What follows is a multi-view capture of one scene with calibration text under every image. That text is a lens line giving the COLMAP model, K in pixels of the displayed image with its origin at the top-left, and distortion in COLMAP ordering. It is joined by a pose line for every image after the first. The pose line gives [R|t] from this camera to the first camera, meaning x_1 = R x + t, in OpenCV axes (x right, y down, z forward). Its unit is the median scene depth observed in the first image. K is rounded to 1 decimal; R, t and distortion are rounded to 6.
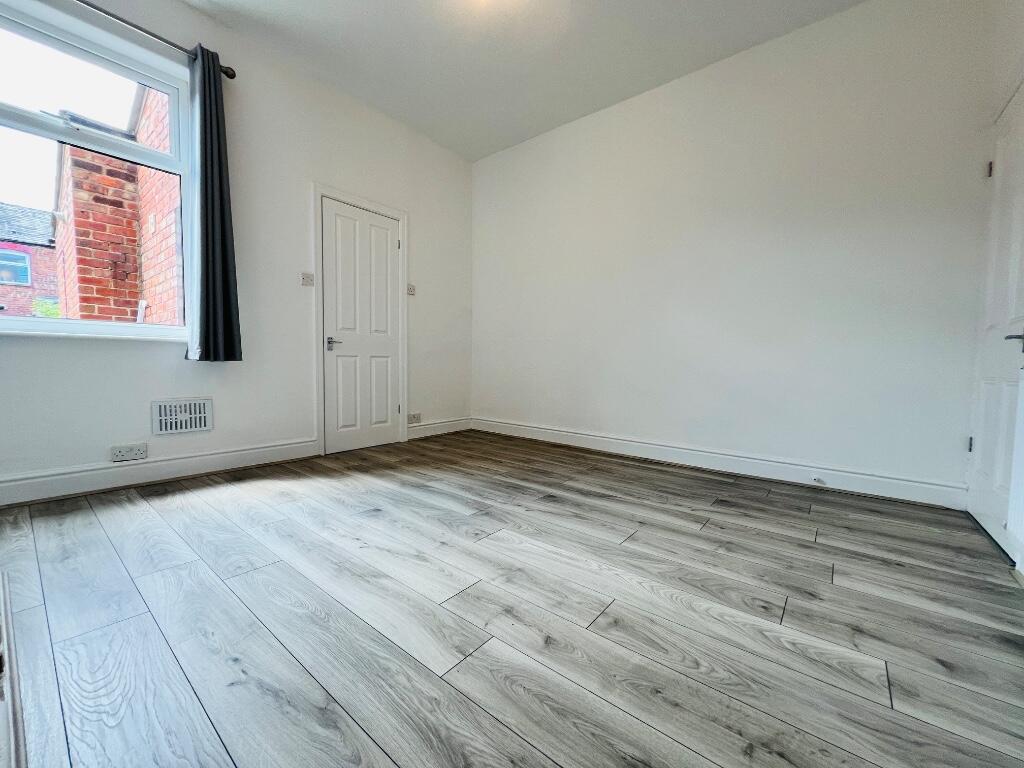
lens RADIAL K [[411.2, 0, 512.8], [0, 411.2, 384.3], [0, 0, 1]] dist [-0.001191, -0.000379]
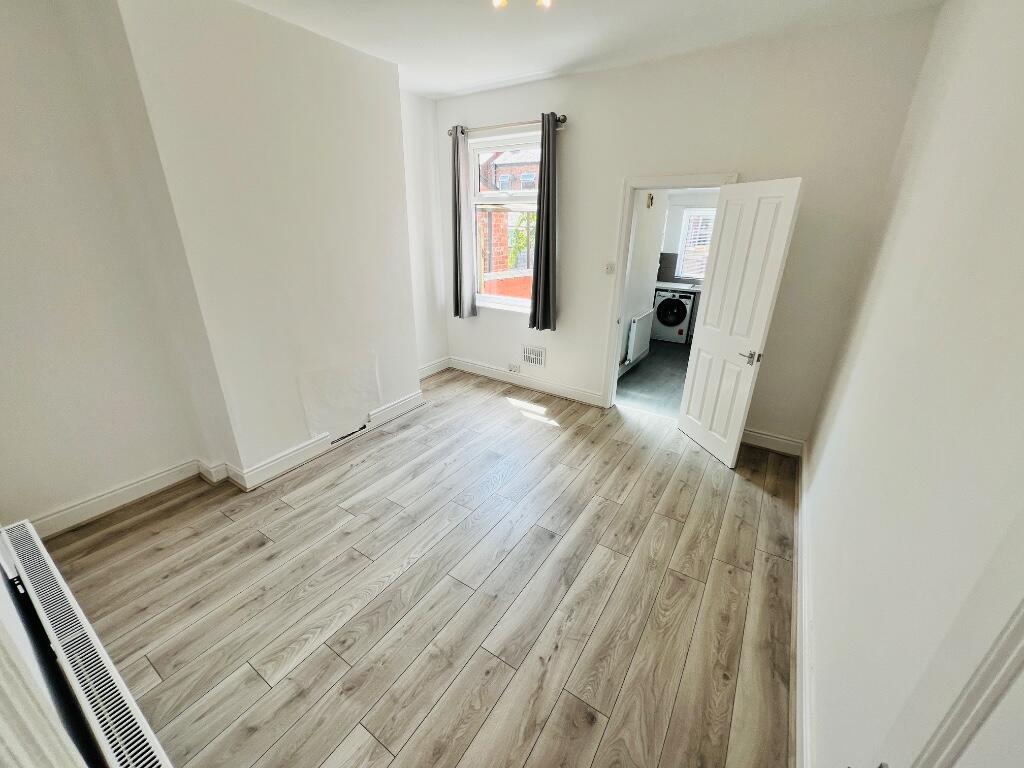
lens RADIAL K [[411.2, 0, 510.5], [0, 411.2, 385.7], [0, 0, 1]] dist [-0.001191, -0.000379]
pose [[0.092084, 0.359247, -0.928688, 1.528375], [-0.061473, 0.932923, 0.354790, -0.746372], [0.993852, 0.024419, 0.107992, 1.286716]]
